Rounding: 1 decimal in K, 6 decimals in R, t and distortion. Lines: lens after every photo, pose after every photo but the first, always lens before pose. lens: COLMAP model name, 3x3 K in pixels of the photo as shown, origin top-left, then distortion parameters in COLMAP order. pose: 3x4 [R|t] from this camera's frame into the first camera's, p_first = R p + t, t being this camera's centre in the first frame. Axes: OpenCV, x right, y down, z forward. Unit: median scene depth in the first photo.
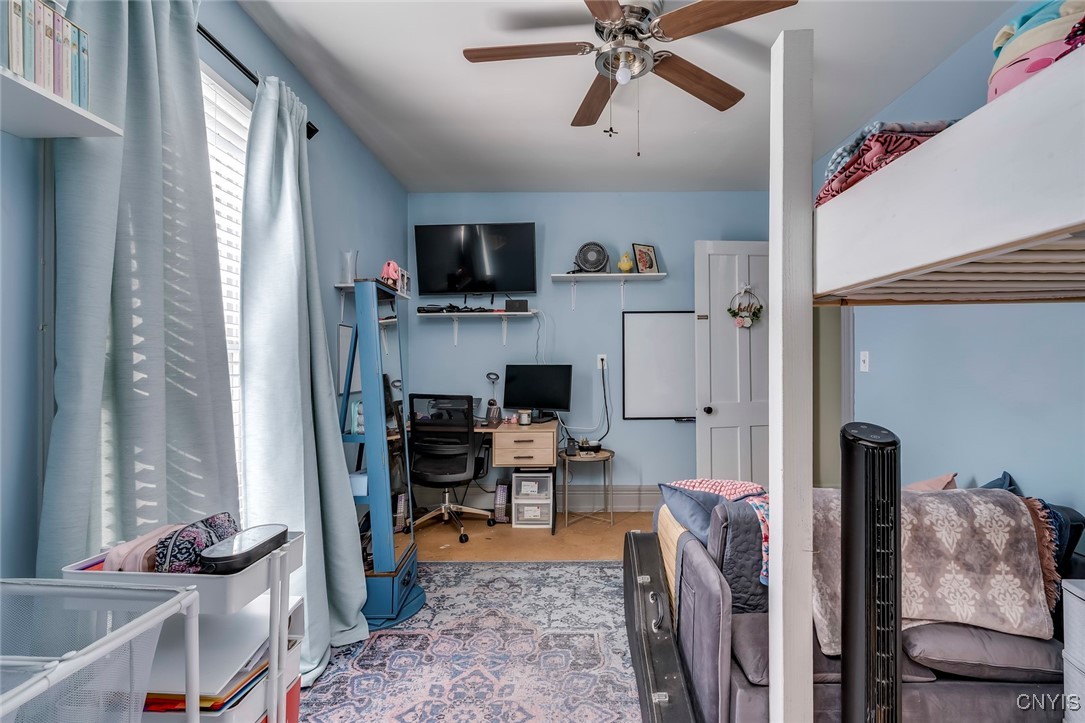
lens RADIAL K [[497.7, 0, 544.1], [0, 497.7, 362.3], [0, 0, 1]] dist [-0.012473, 0.004183]
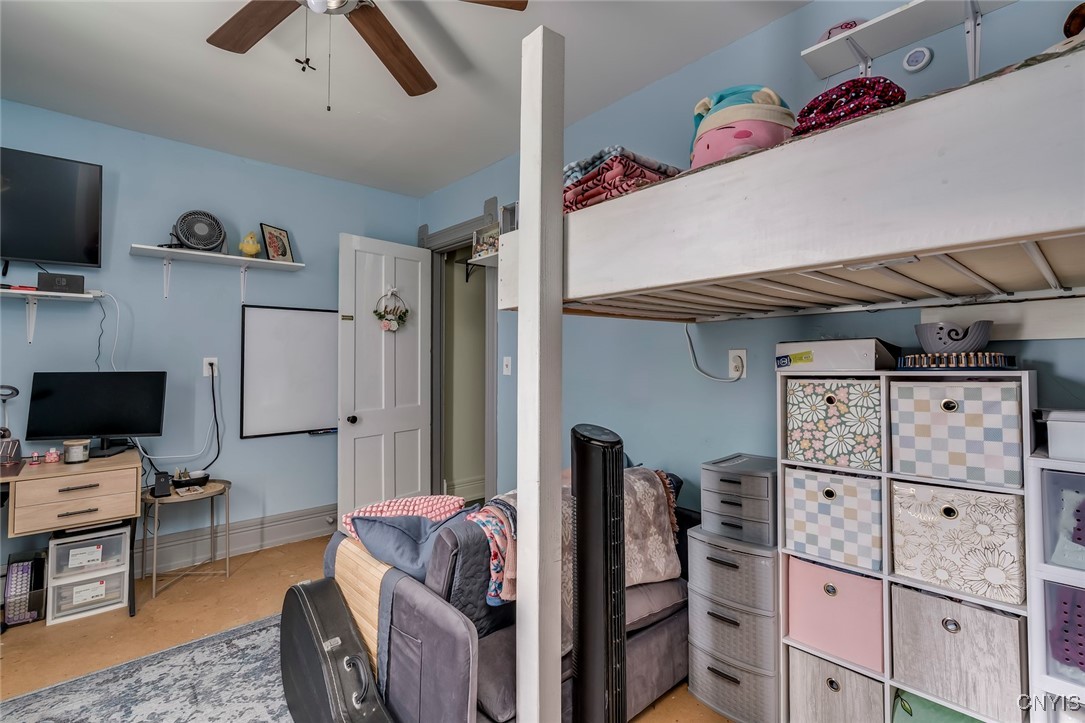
lens RADIAL K [[497.7, 0, 538.4], [0, 497.7, 351.9], [0, 0, 1]] dist [-0.012473, 0.004183]
pose [[0.720632, 0.015664, 0.693141, -0.079142], [0.004549, 0.999616, -0.027320, -0.001762], [-0.693303, 0.022840, 0.720284, 0.136779]]
